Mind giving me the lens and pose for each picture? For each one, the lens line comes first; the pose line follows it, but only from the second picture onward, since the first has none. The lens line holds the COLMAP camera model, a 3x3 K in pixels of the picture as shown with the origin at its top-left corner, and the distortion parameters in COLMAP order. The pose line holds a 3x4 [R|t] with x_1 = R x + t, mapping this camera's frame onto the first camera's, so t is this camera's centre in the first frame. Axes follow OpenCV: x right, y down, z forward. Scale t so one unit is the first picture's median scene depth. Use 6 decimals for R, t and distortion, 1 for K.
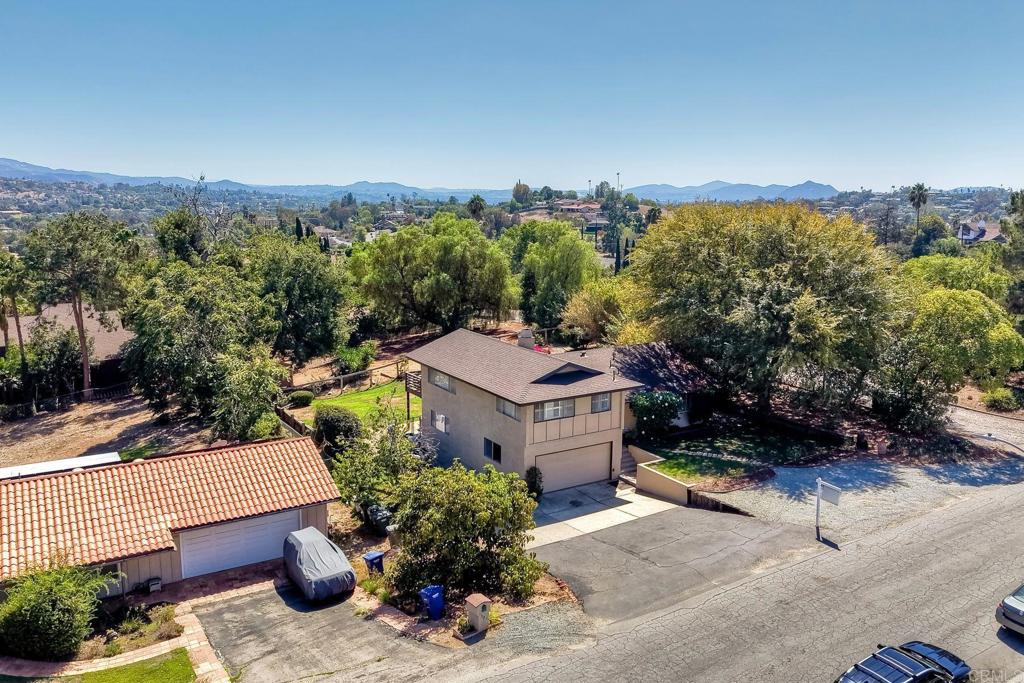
lens RADIAL K [[809.5, 0, 512.0], [0, 809.5, 341.5], [0, 0, 1]] dist [0.002376, 0.000838]
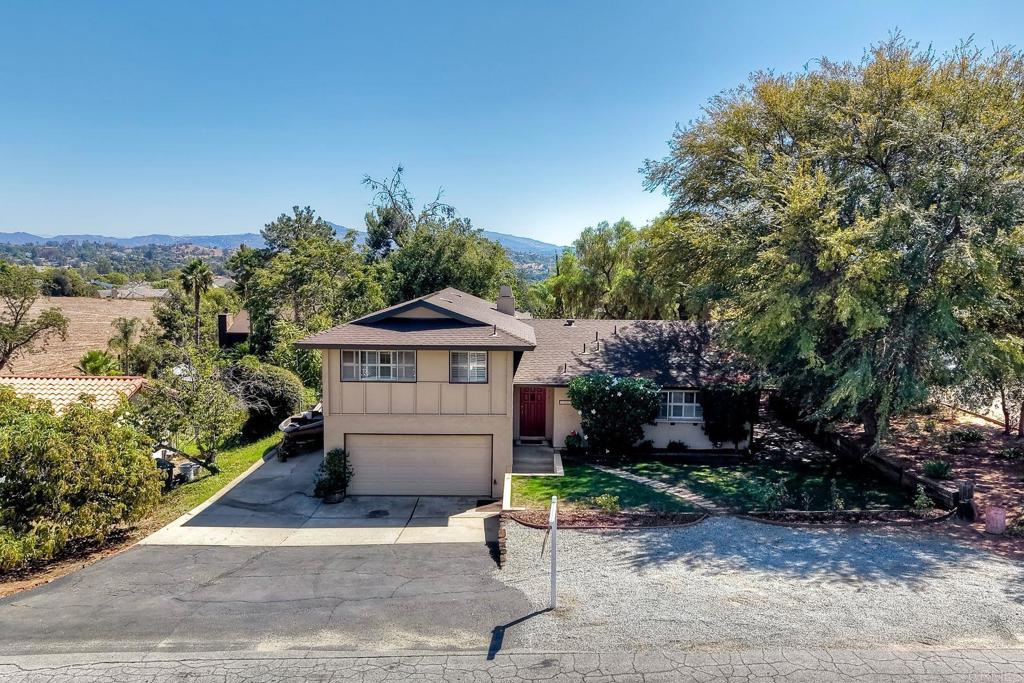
lens RADIAL K [[809.5, 0, 512.0], [0, 809.5, 341.5], [0, 0, 1]] dist [0.002376, 0.000838]
pose [[0.845562, 0.054560, -0.531083, 0.470418], [-0.101697, 0.993010, -0.059900, 0.088613], [0.524102, 0.104659, 0.845200, 0.474307]]
